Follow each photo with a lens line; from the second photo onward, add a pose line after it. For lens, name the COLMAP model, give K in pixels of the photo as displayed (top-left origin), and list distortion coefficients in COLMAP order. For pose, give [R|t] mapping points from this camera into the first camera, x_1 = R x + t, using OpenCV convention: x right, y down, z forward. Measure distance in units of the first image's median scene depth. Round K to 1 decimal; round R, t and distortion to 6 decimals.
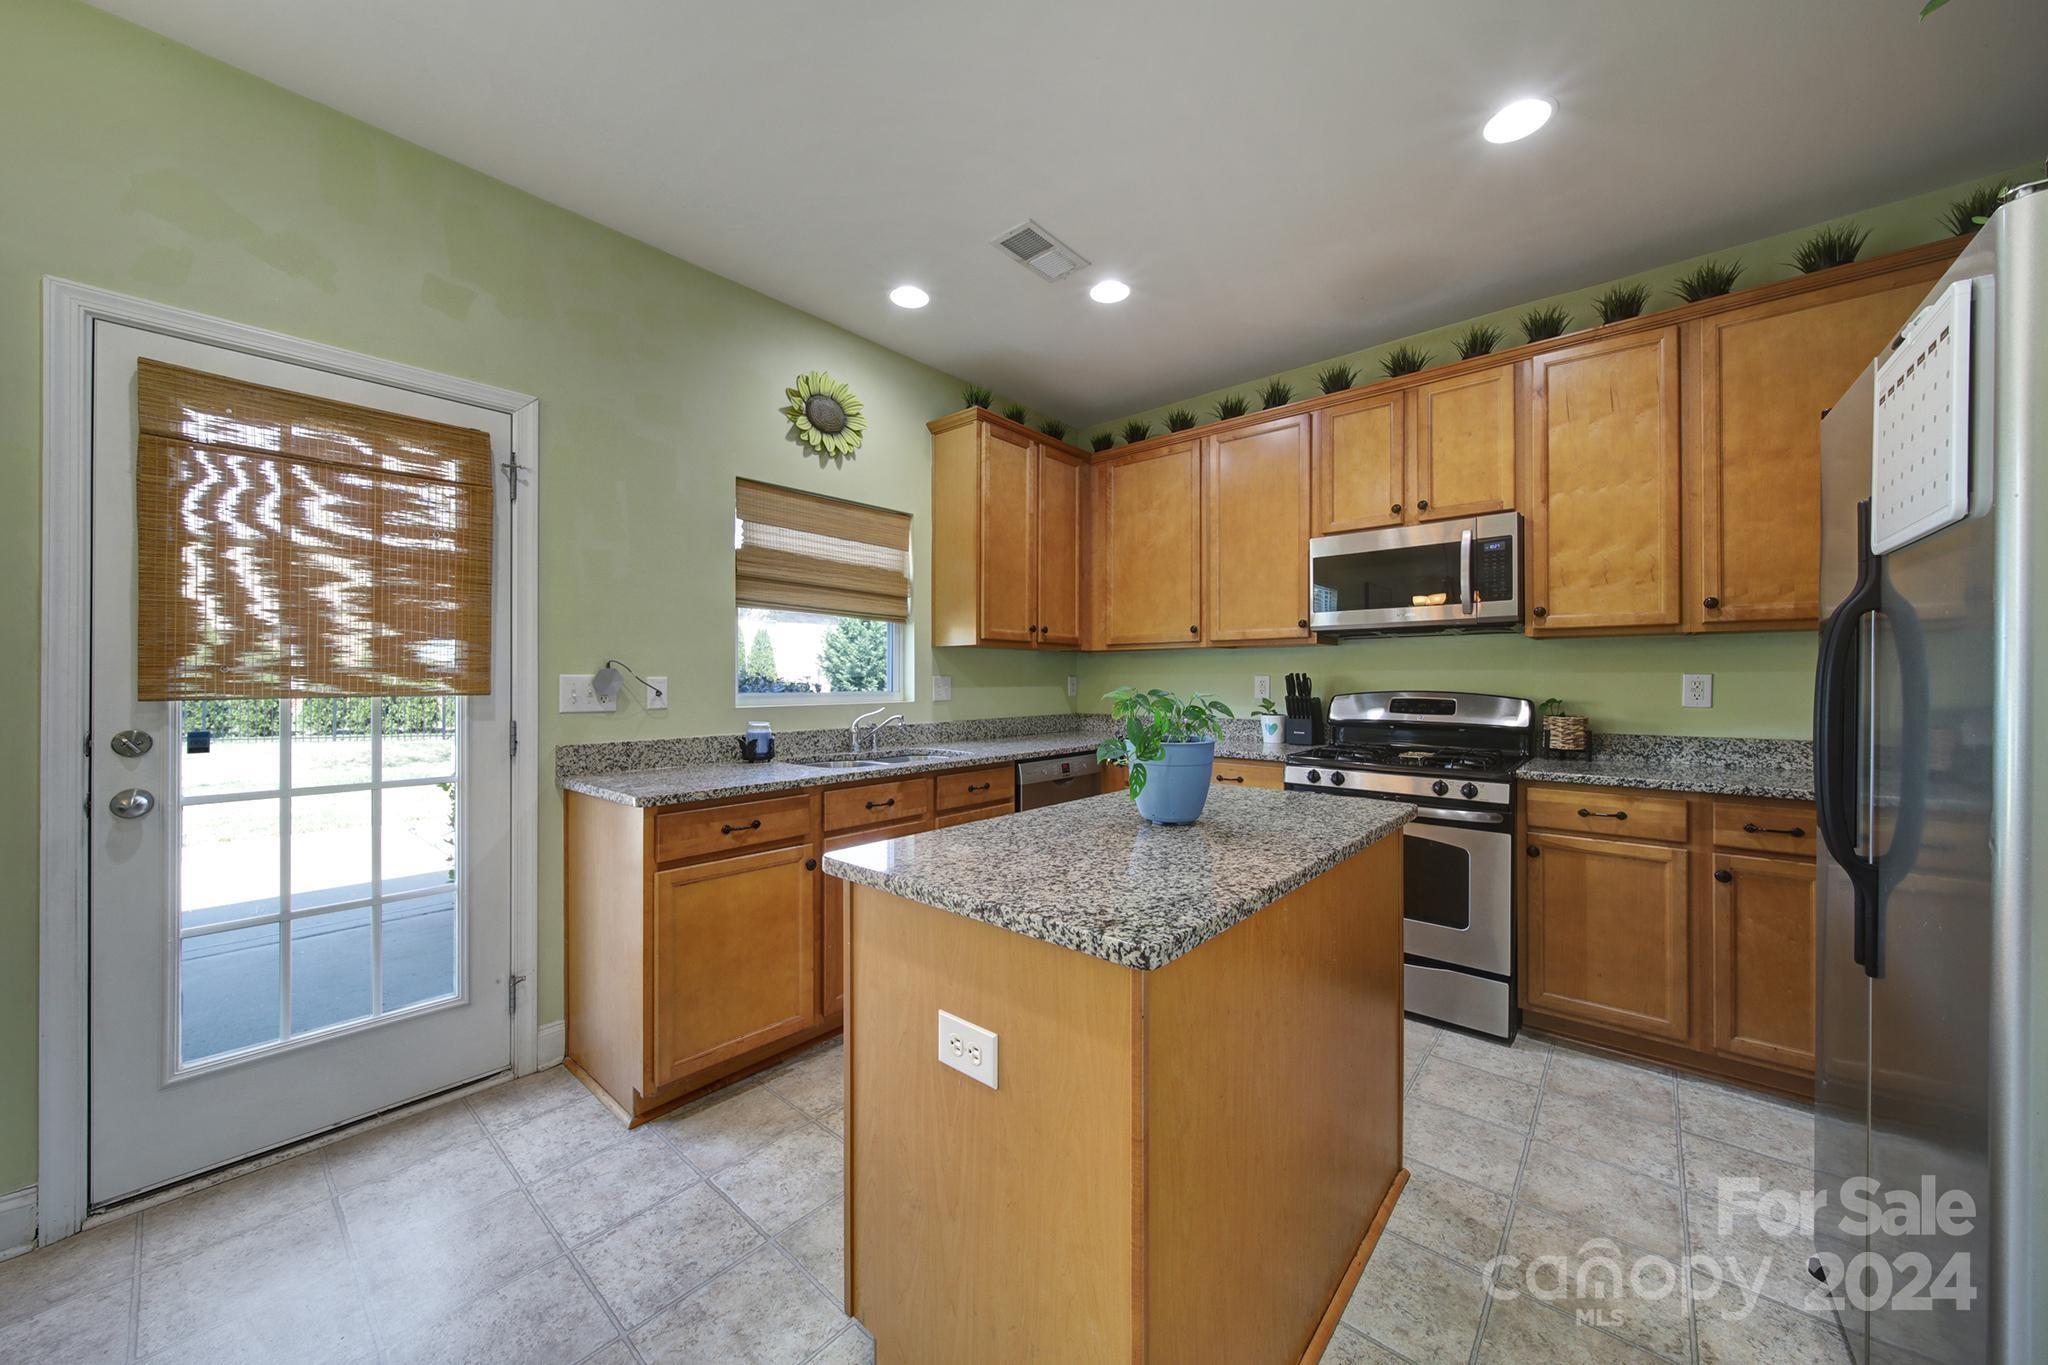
lens RADIAL K [[725.1, 0, 1019.2], [0, 725.1, 673.2], [0, 0, 1]] dist [-0.000840, -0.000254]
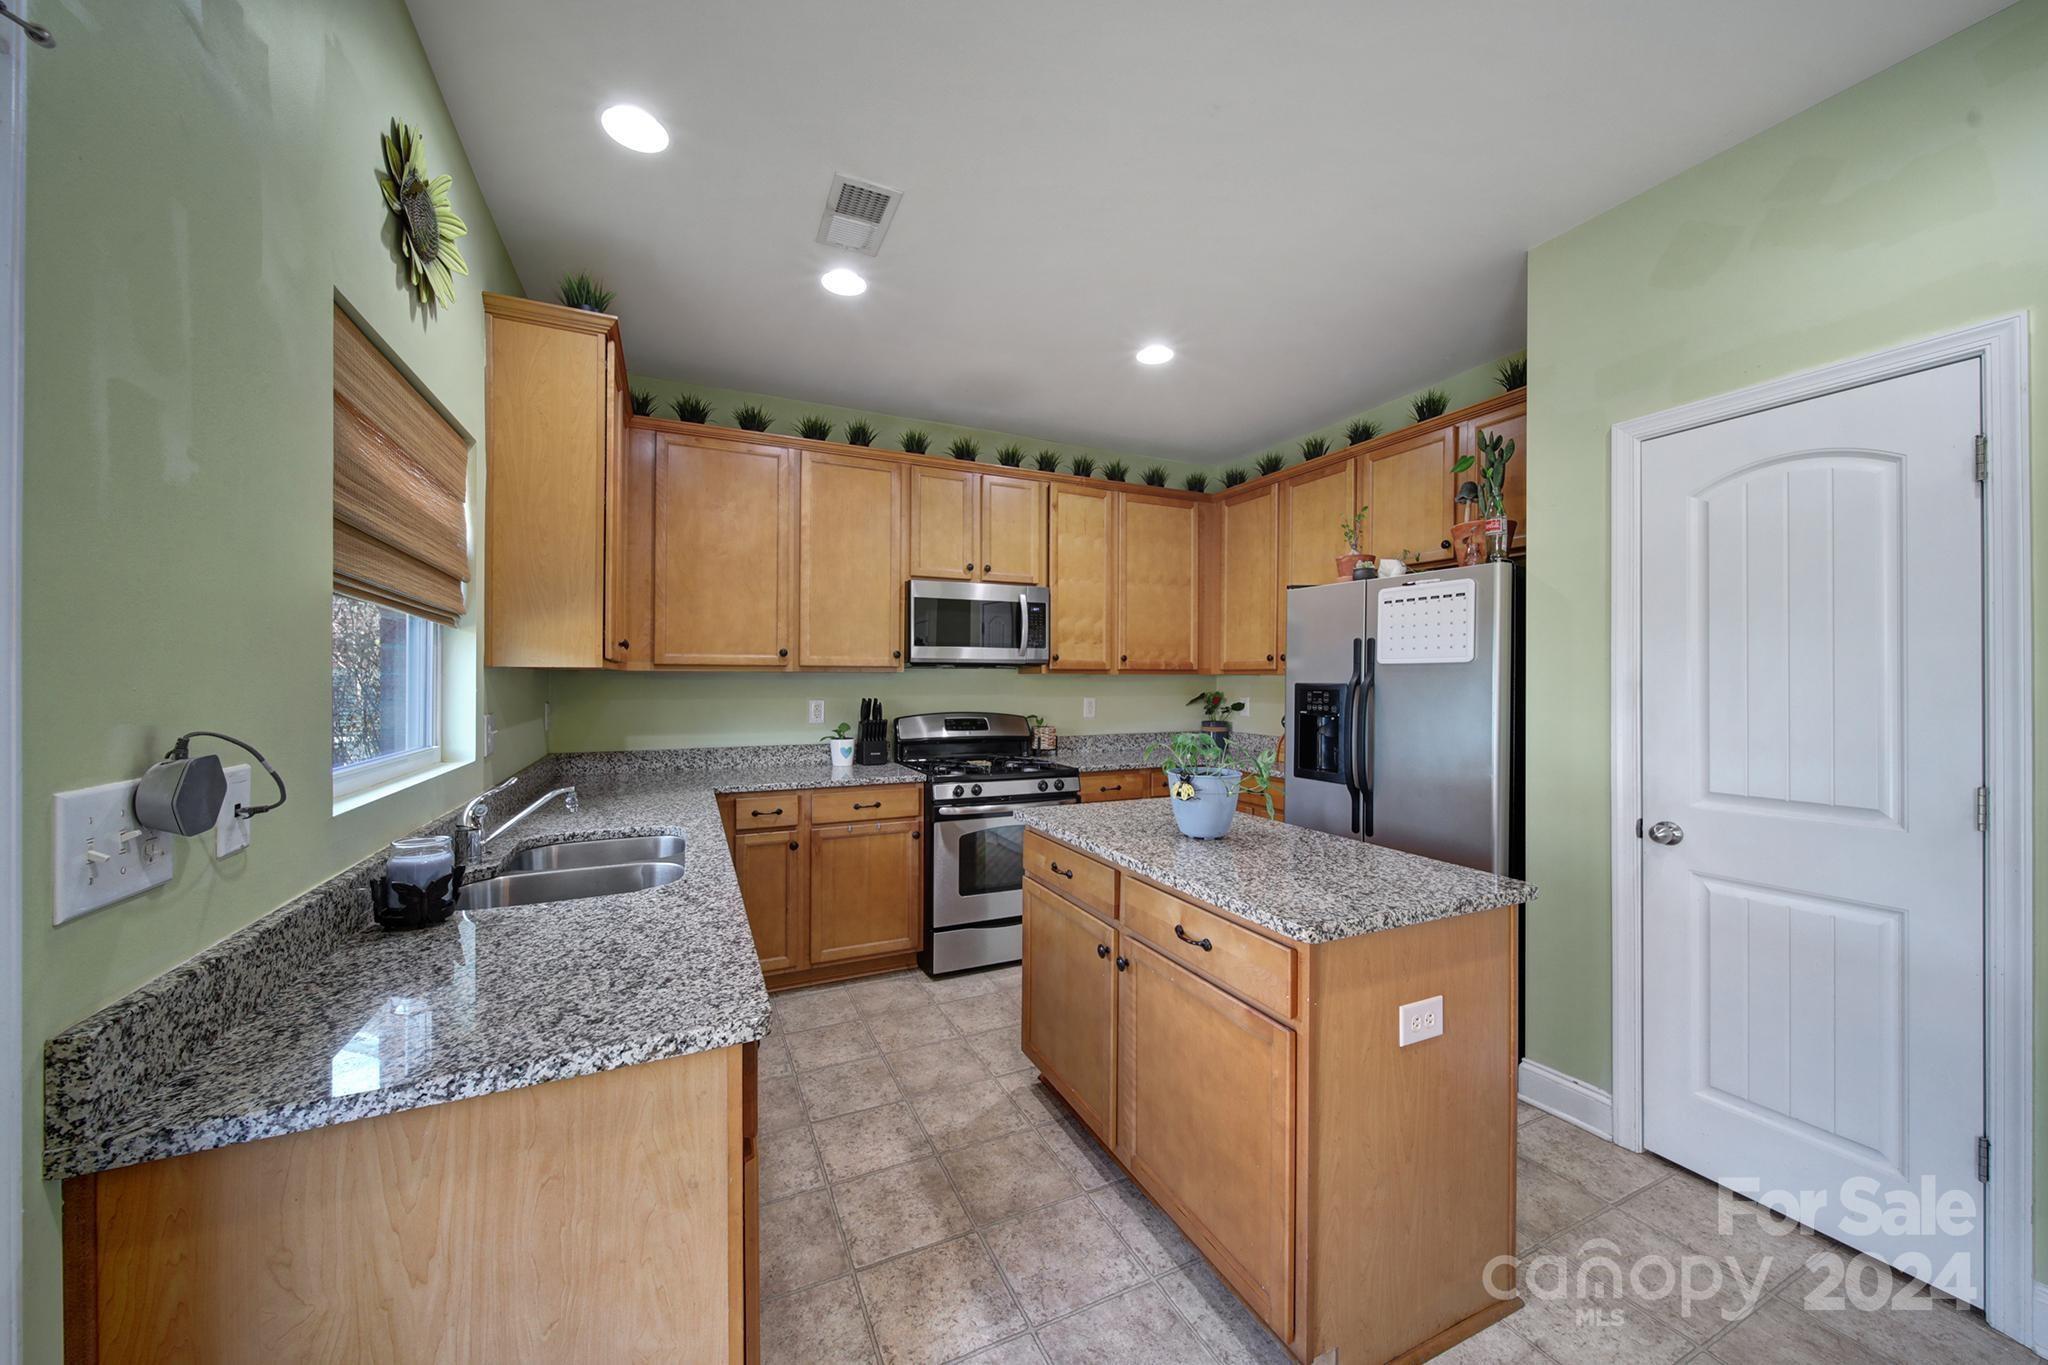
lens RADIAL K [[725.1, 0, 1019.2], [0, 725.1, 673.2], [0, 0, 1]] dist [-0.000840, -0.000254]
pose [[0.413129, 0.009161, 0.910627, -0.619616], [-0.010542, 0.999931, -0.005277, -0.041667], [-0.910612, -0.007420, 0.413196, 0.437133]]
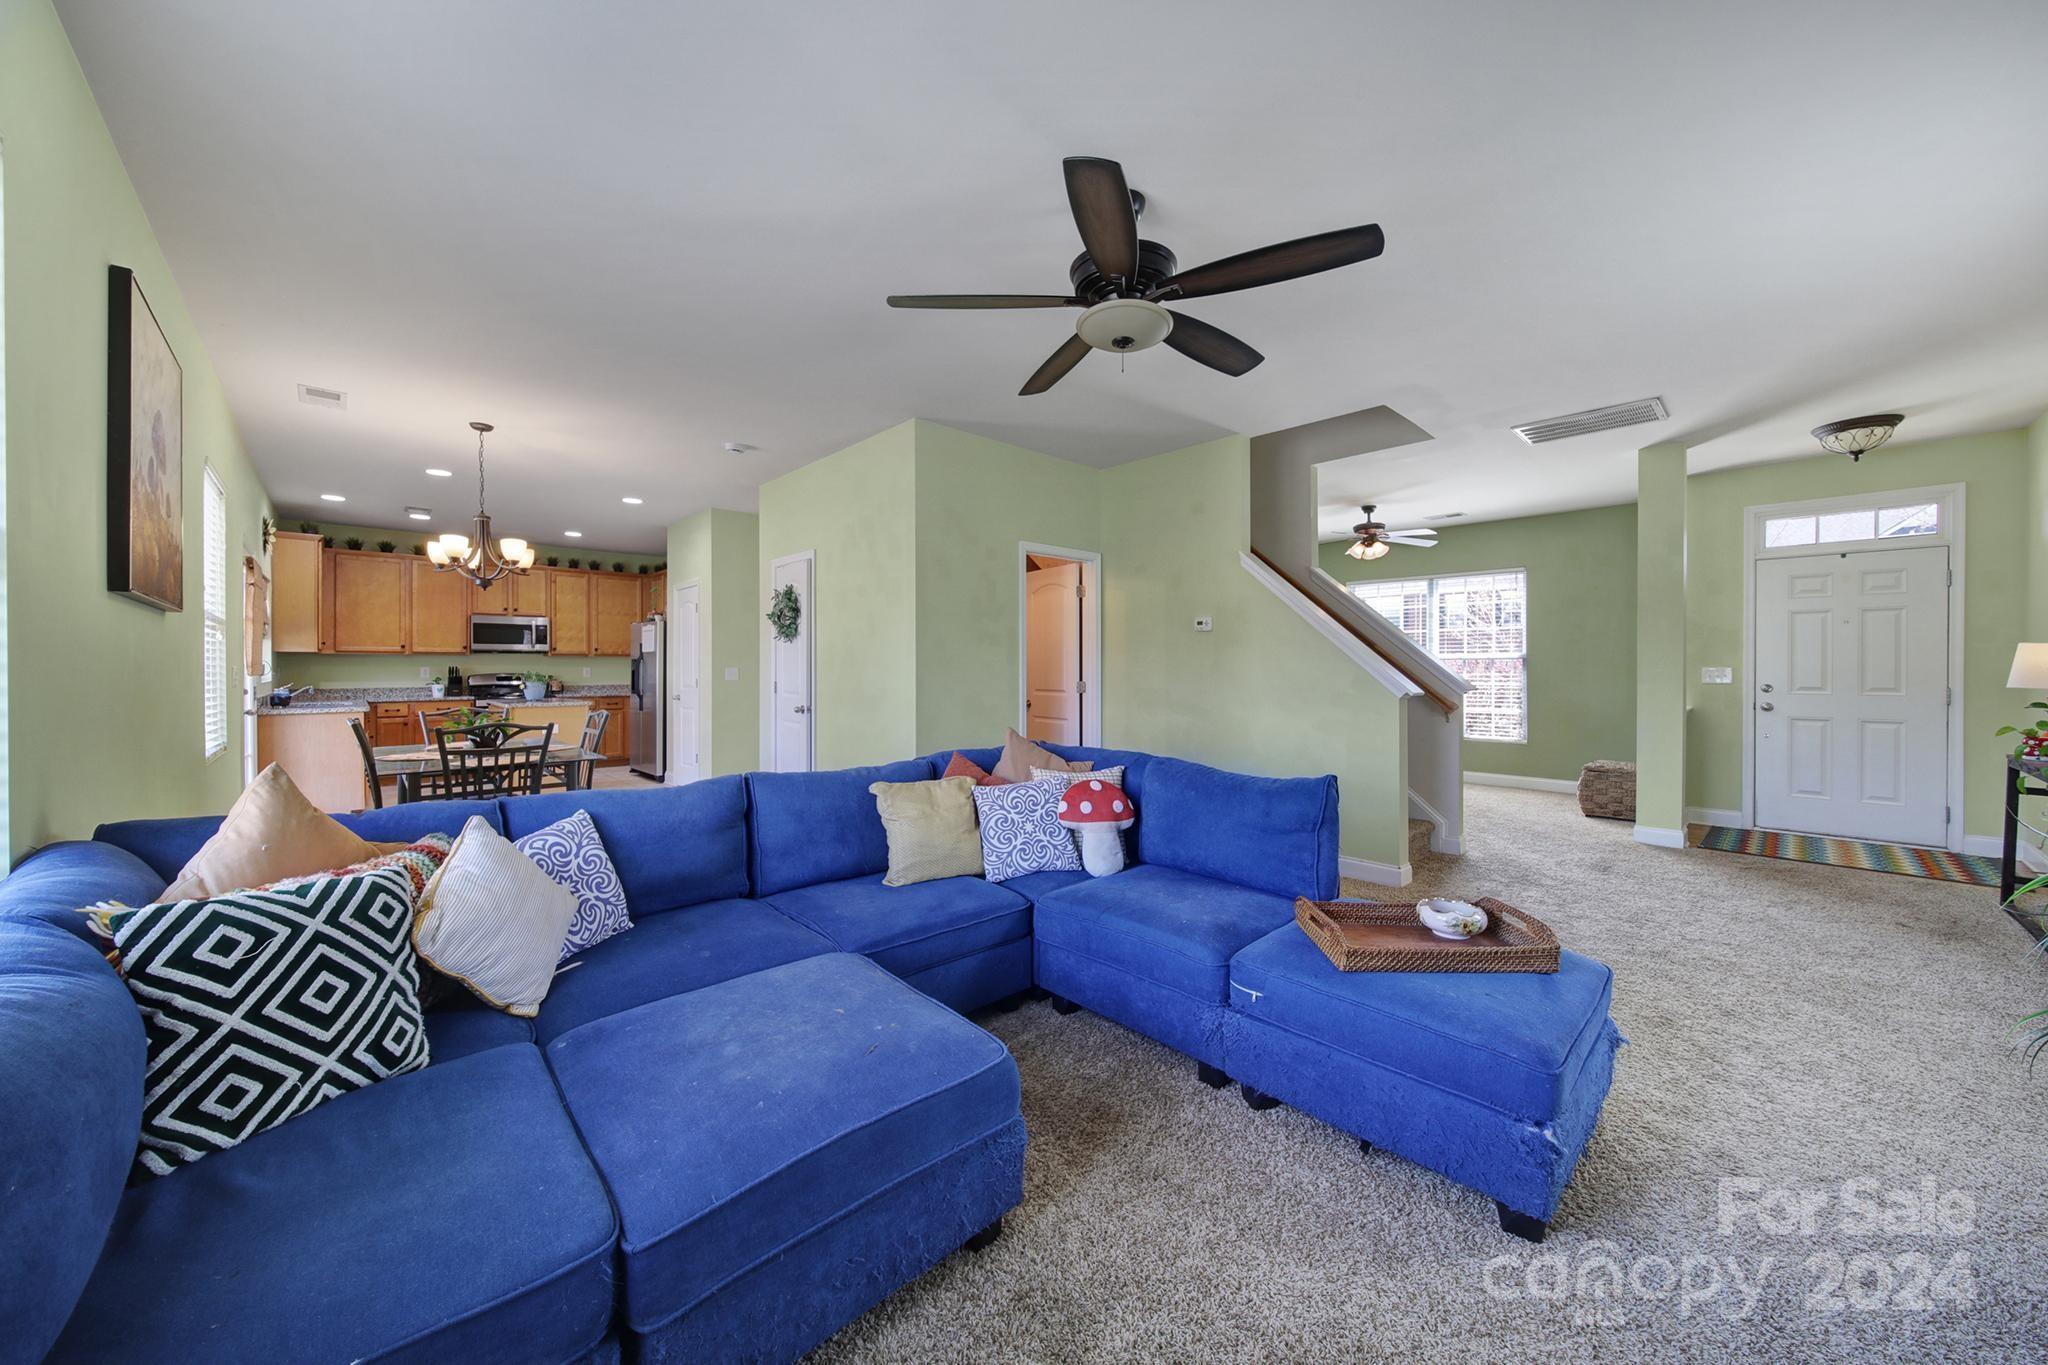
lens RADIAL K [[702.4, 0, 1015.1], [0, 702.4, 669.1], [0, 0, 1]] dist [-0.000533, -0.000094]
pose [[0.099348, -0.000434, 0.995053, -2.192813], [-0.008715, 0.999961, 0.001307, -0.013237], [-0.995015, -0.008802, 0.099340, -1.376410]]
